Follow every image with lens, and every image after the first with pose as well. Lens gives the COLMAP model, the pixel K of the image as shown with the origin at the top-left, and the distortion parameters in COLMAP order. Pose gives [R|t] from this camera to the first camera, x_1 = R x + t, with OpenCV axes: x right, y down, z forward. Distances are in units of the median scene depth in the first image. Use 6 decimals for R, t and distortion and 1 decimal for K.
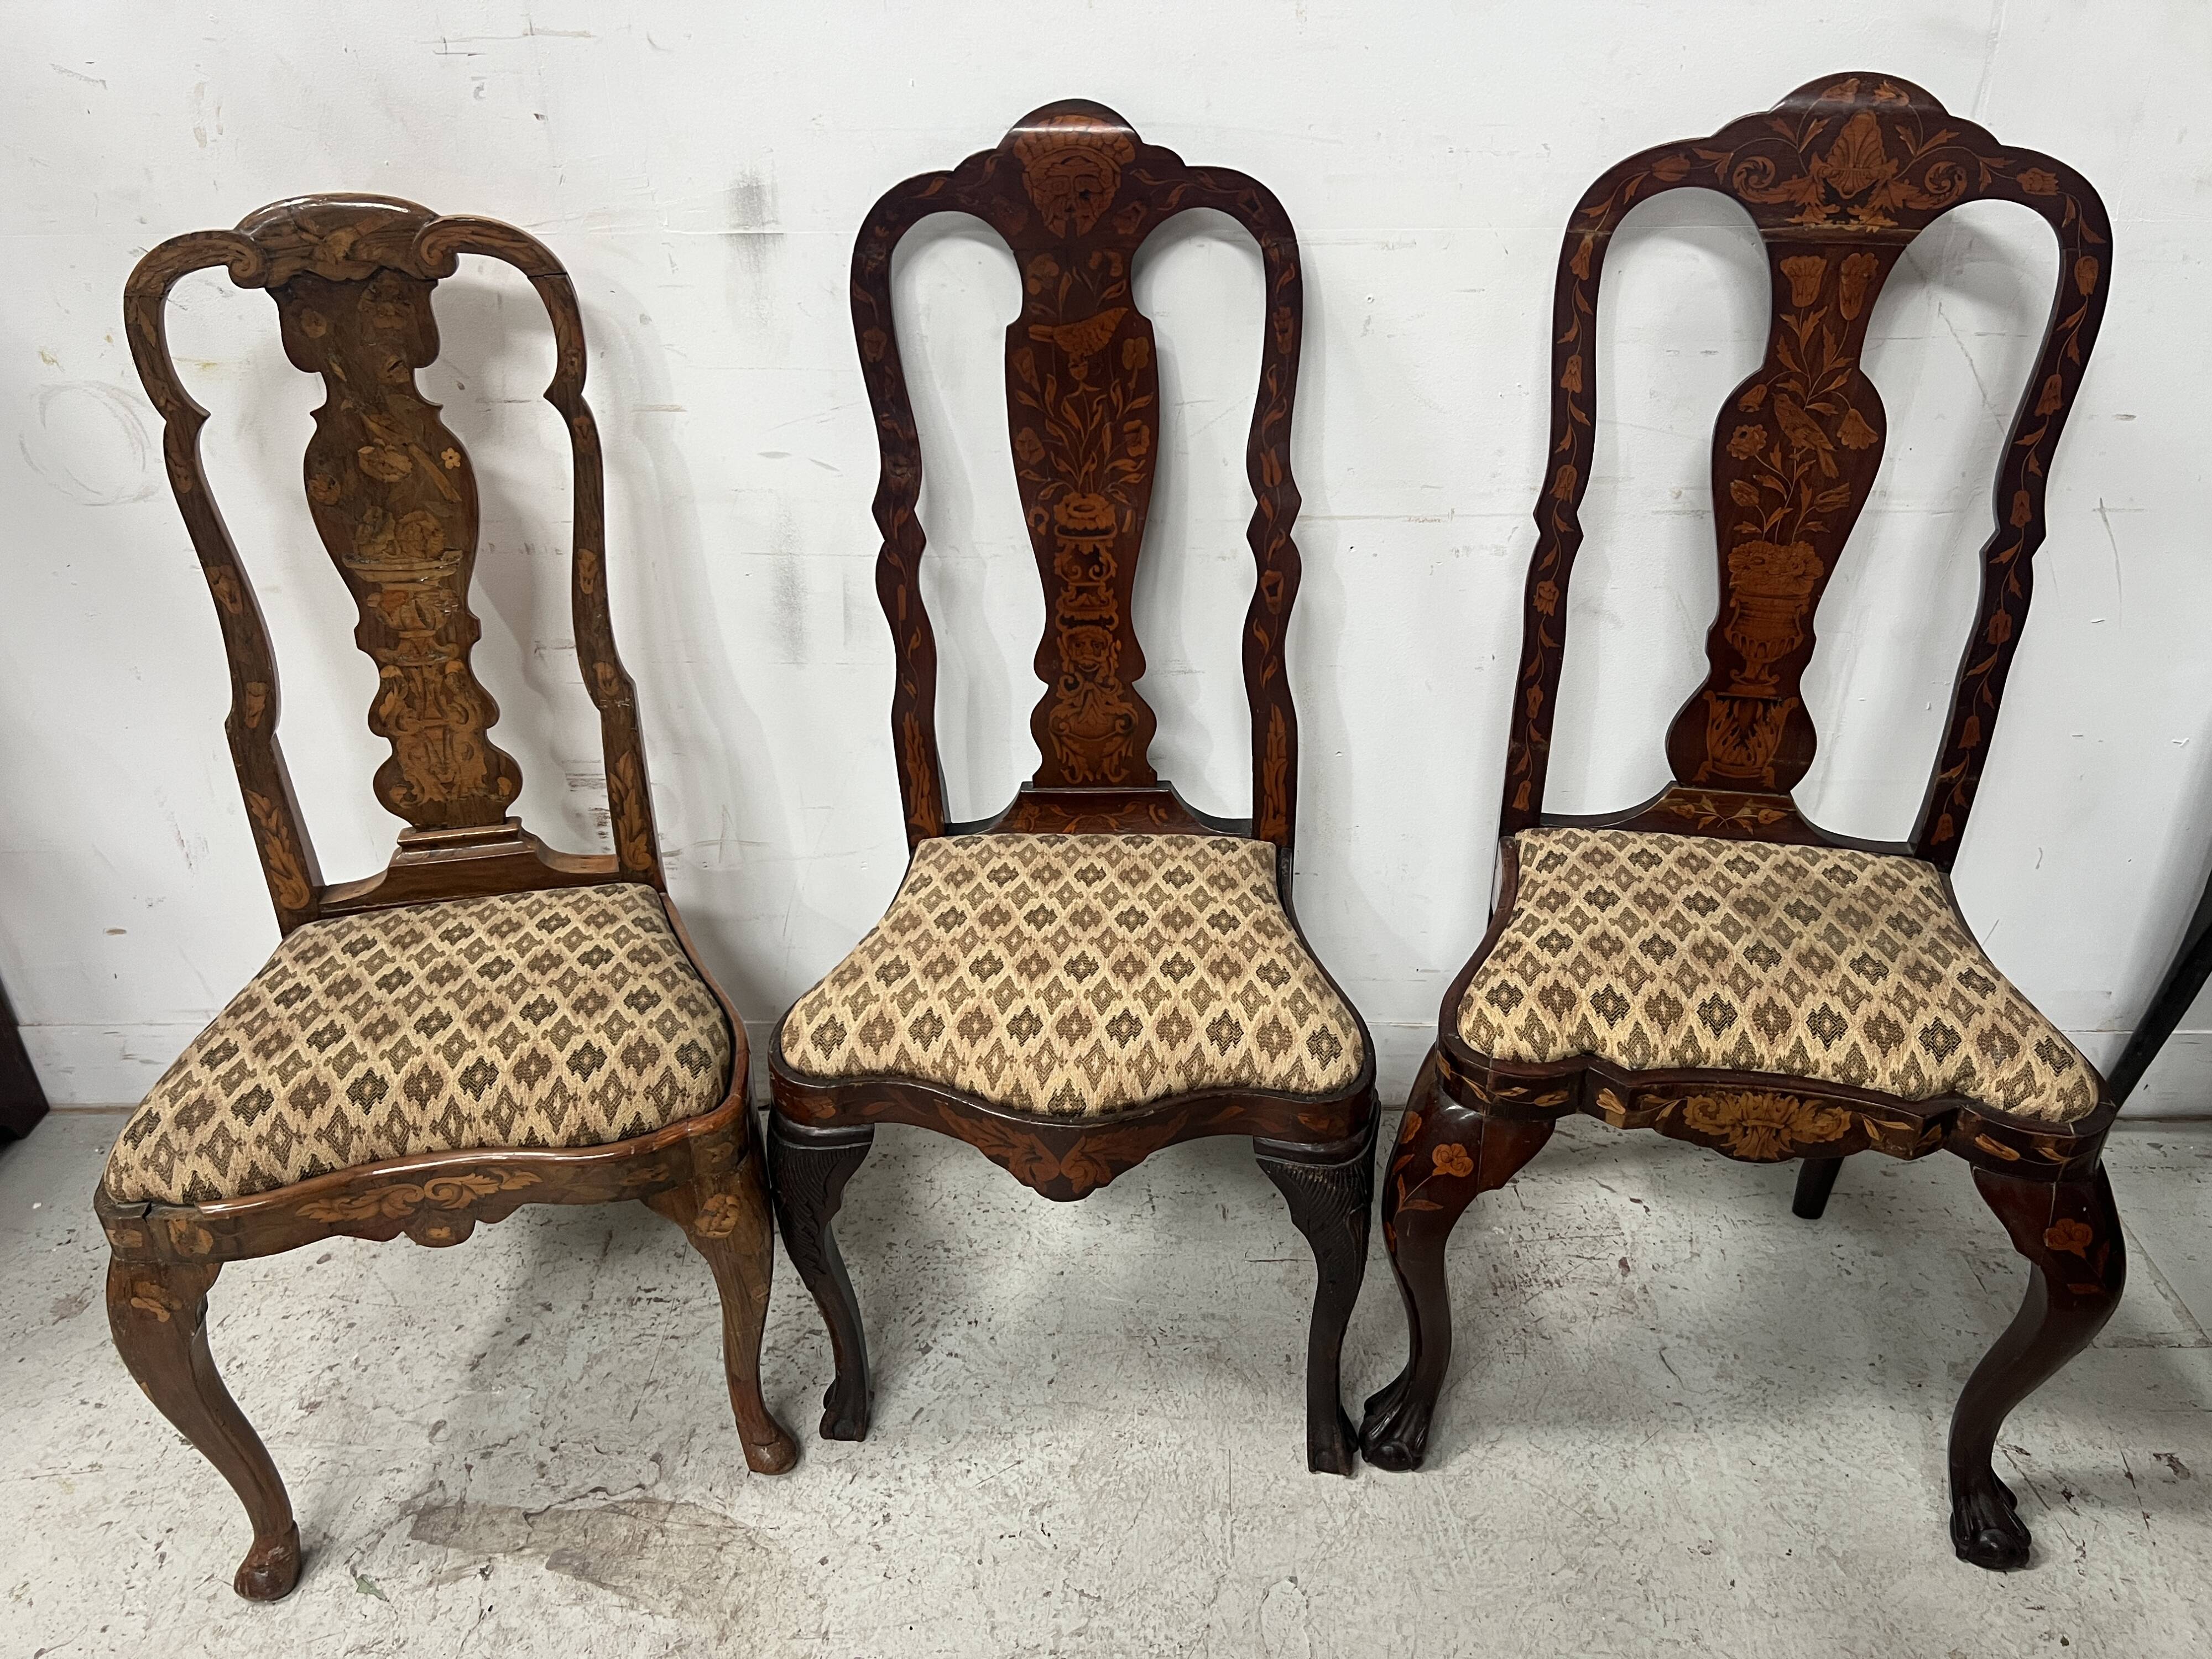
lens RADIAL K [[1683.0, 0, 1124.5], [0, 1683.0, 844.9], [0, 0, 1]] dist [0.049432, -0.058863]
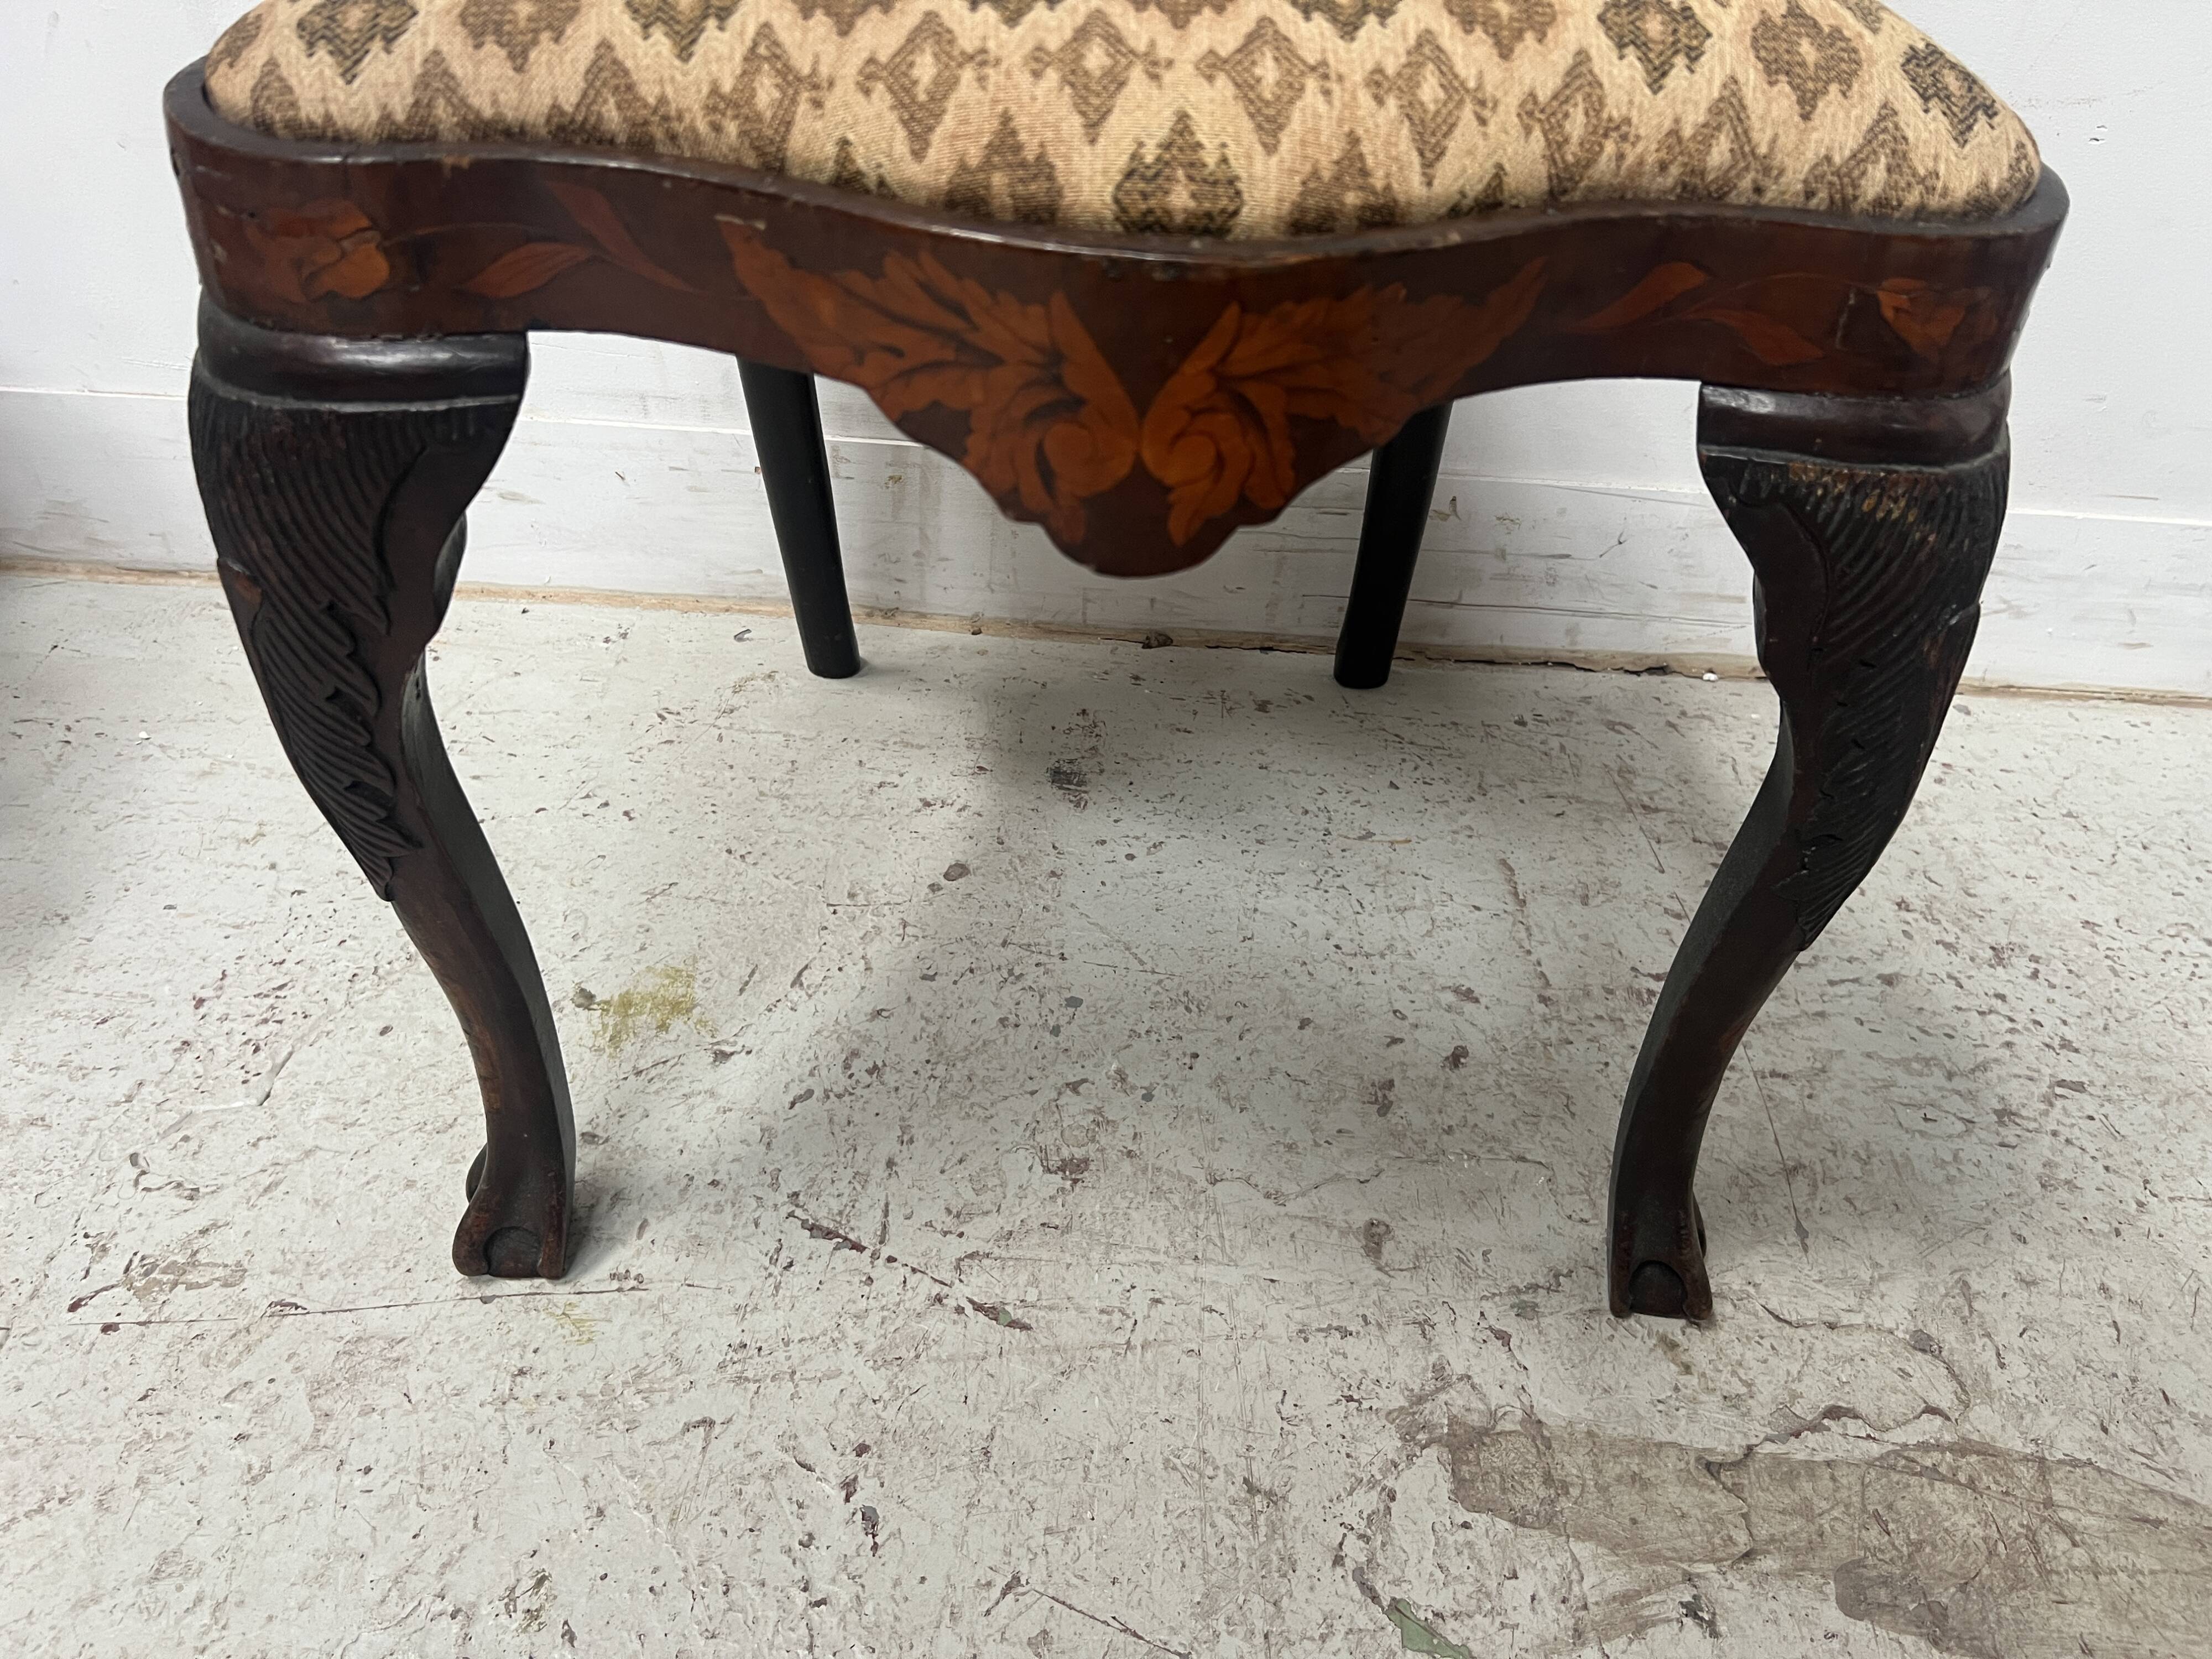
lens RADIAL K [[1683.0, 0, 1103.2], [0, 1683.0, 834.4], [0, 0, 1]] dist [0.049432, -0.058863]
pose [[0.993860, -0.003735, 0.110581, -0.073348], [-0.008588, 0.993811, 0.110753, 0.212238], [-0.110310, -0.111023, 0.987677, 0.637259]]
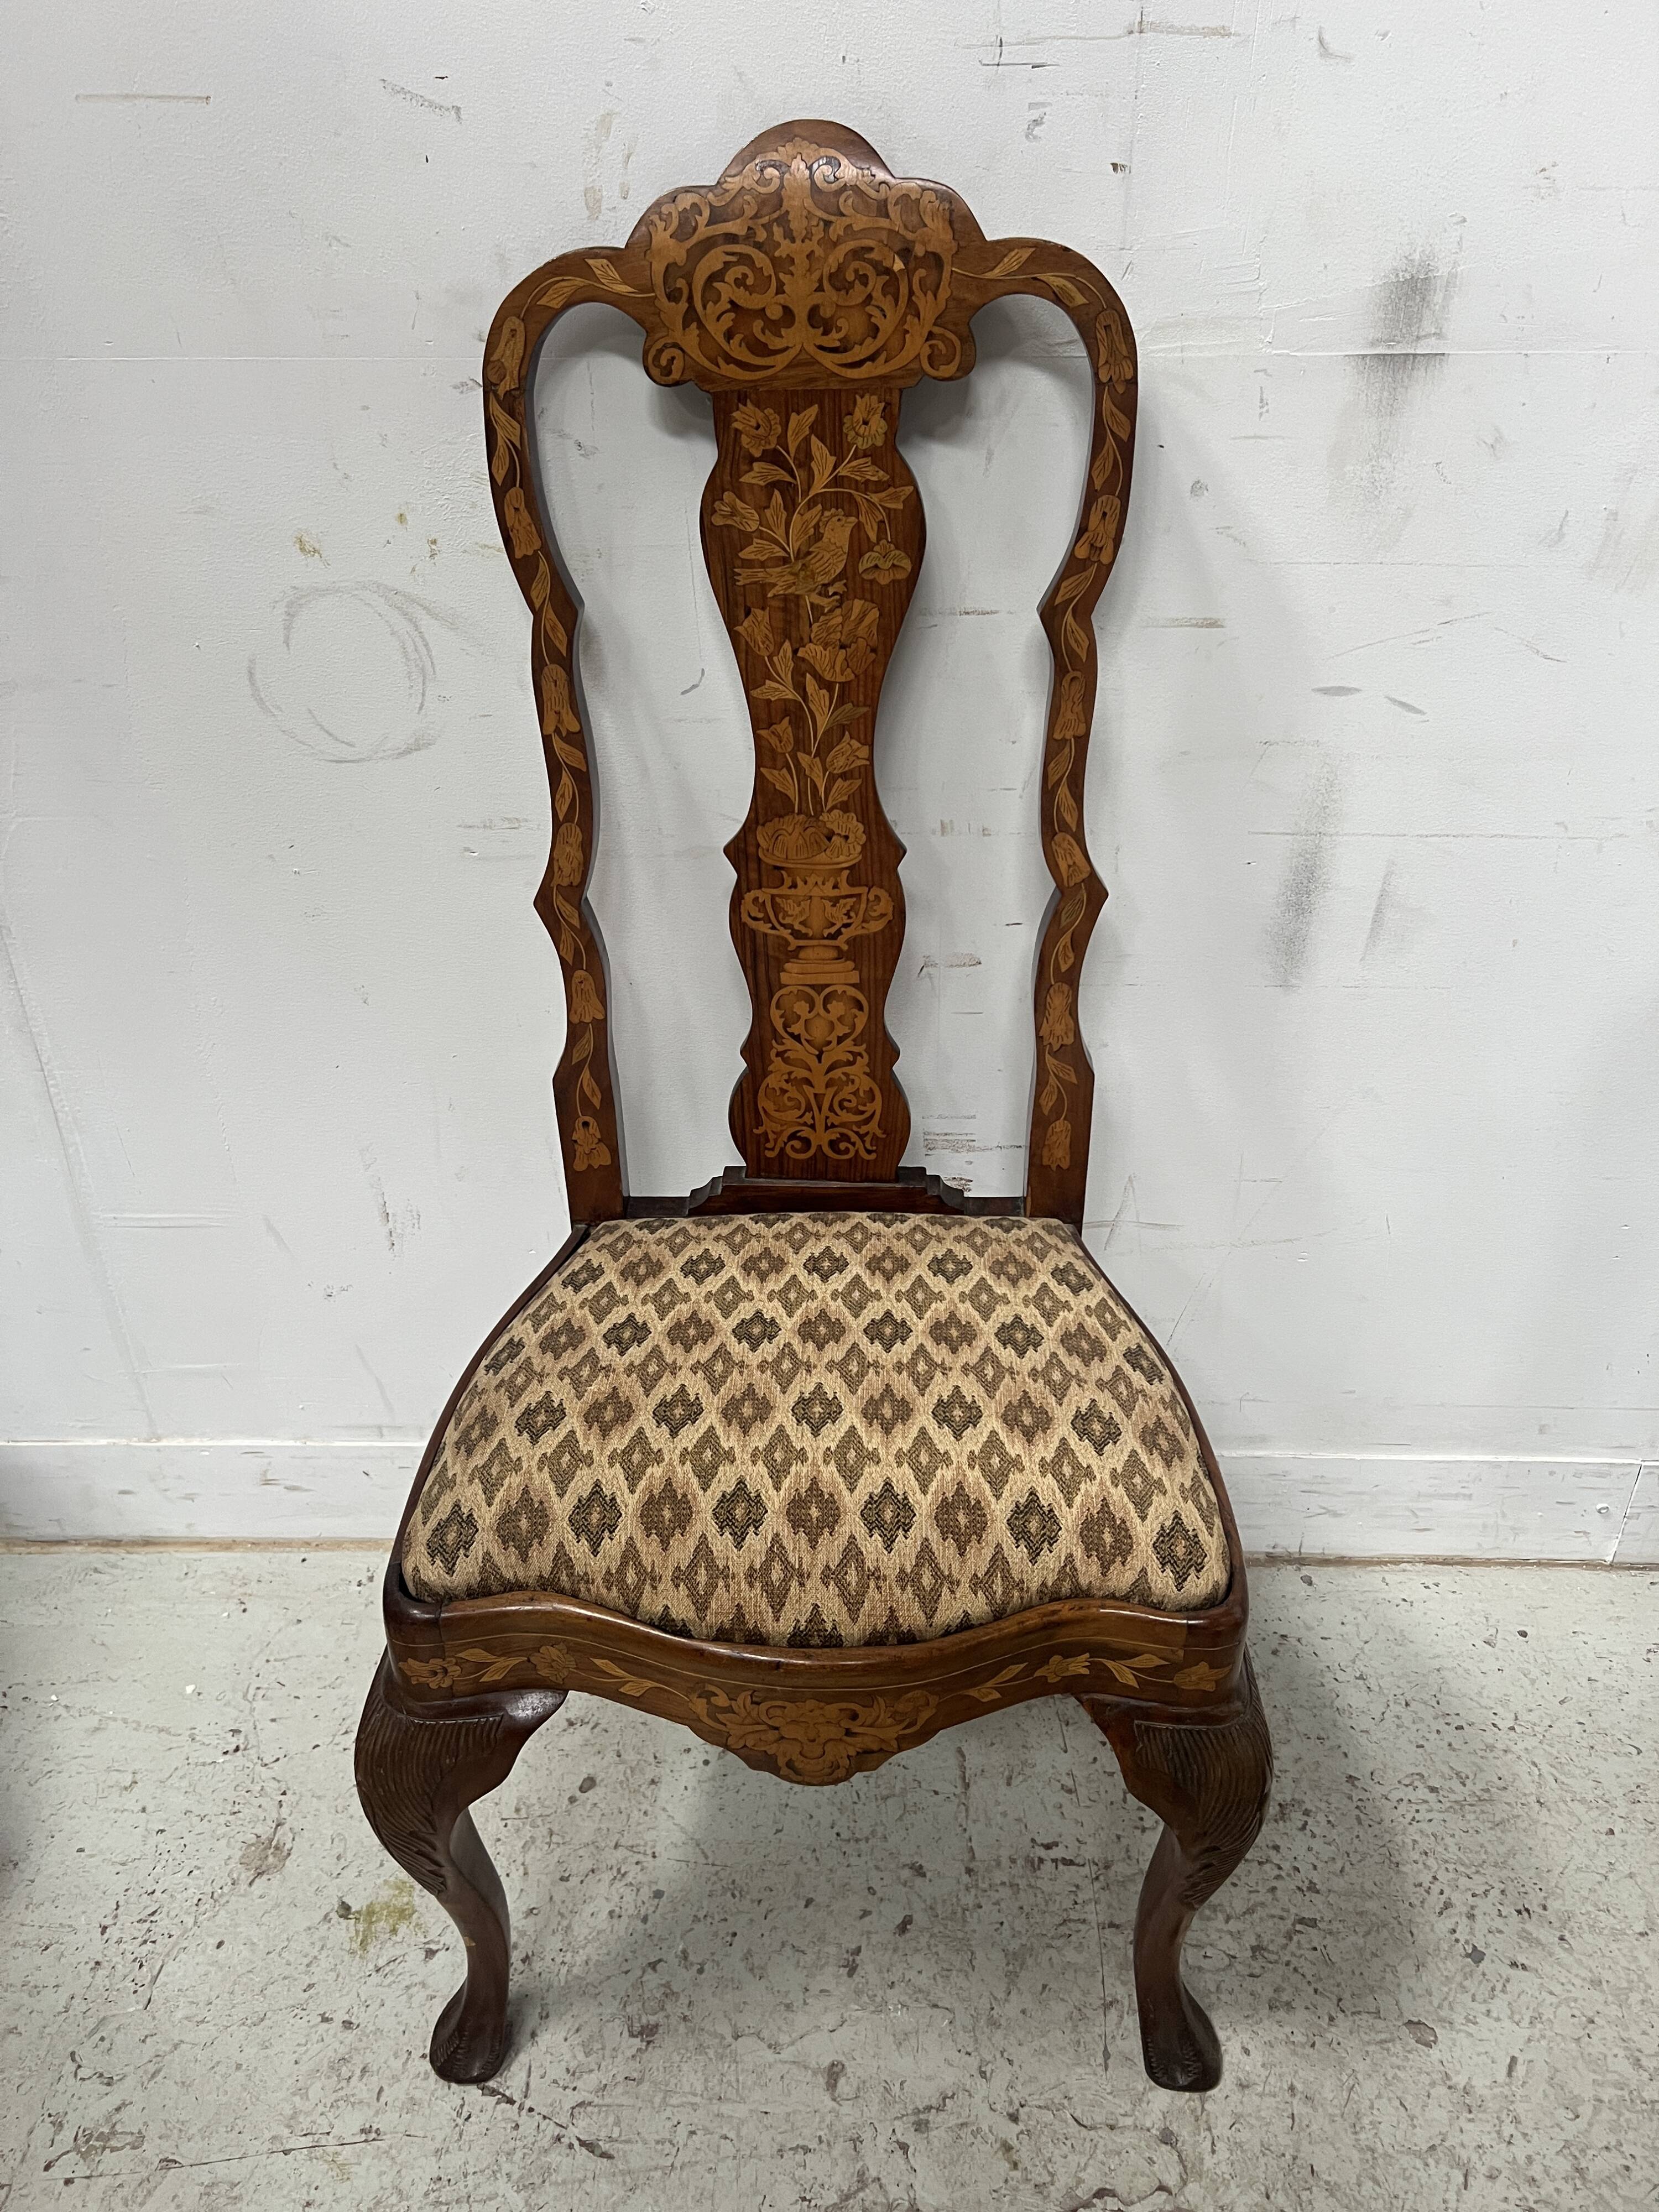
lens RADIAL K [[1683.0, 0, 834.0], [0, 1683.0, 1122.6], [0, 0, 1]] dist [0.049432, -0.058863]
pose [[0.995376, -0.051522, 0.081067, 0.016603], [0.050971, 0.998661, 0.008858, -0.062973], [-0.081414, -0.004685, 0.996669, 0.319975]]
